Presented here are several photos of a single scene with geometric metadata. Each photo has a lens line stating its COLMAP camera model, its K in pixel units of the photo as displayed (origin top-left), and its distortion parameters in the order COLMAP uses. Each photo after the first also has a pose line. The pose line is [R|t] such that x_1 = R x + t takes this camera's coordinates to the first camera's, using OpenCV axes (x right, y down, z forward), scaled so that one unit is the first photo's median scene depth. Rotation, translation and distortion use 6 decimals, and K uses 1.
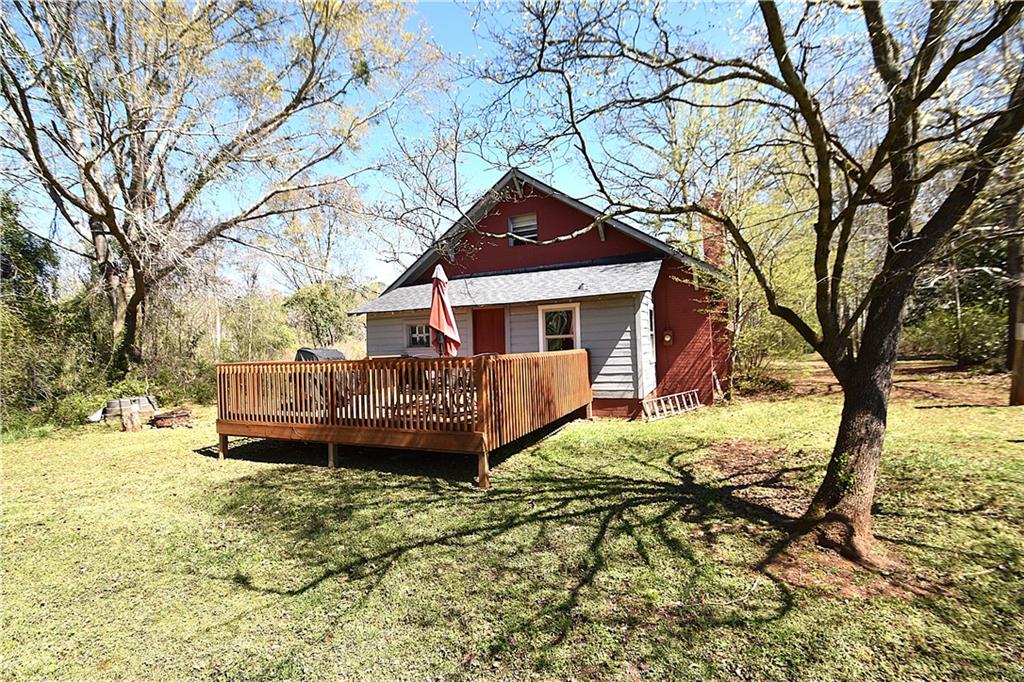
lens RADIAL K [[449.0, 0, 514.1], [0, 449.0, 343.2], [0, 0, 1]] dist [0.010332, -0.015350]
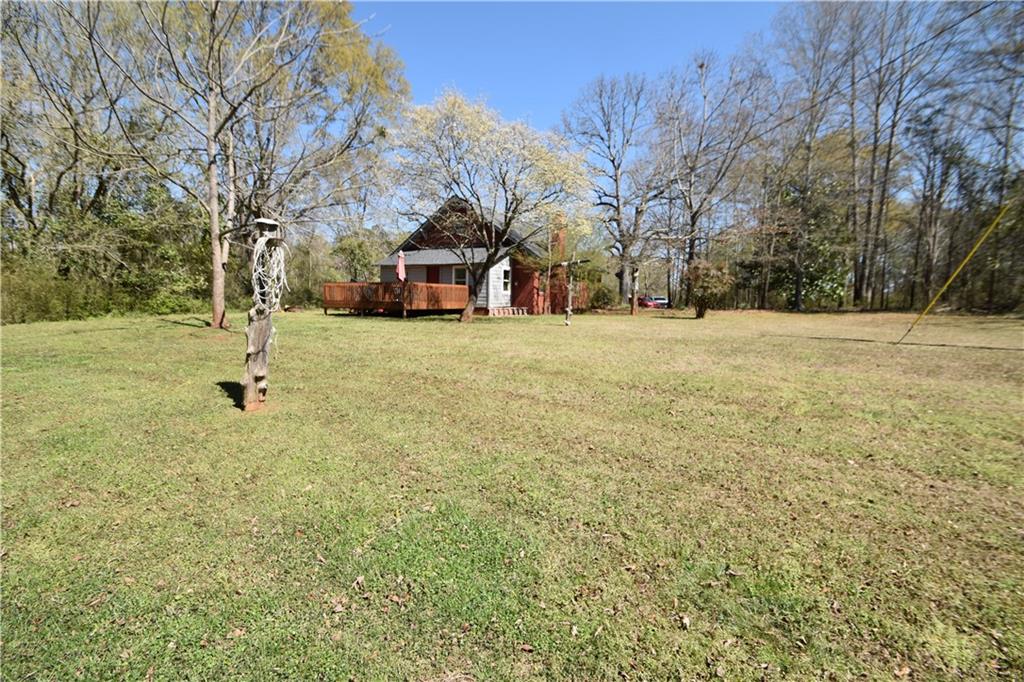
lens RADIAL K [[449.0, 0, 514.1], [0, 449.0, 343.2], [0, 0, 1]] dist [0.010332, -0.015350]
pose [[0.996310, 0.056758, -0.064373, 0.512045], [-0.049597, 0.992928, 0.107858, 0.042563], [0.070040, -0.104267, 0.992080, -1.233624]]
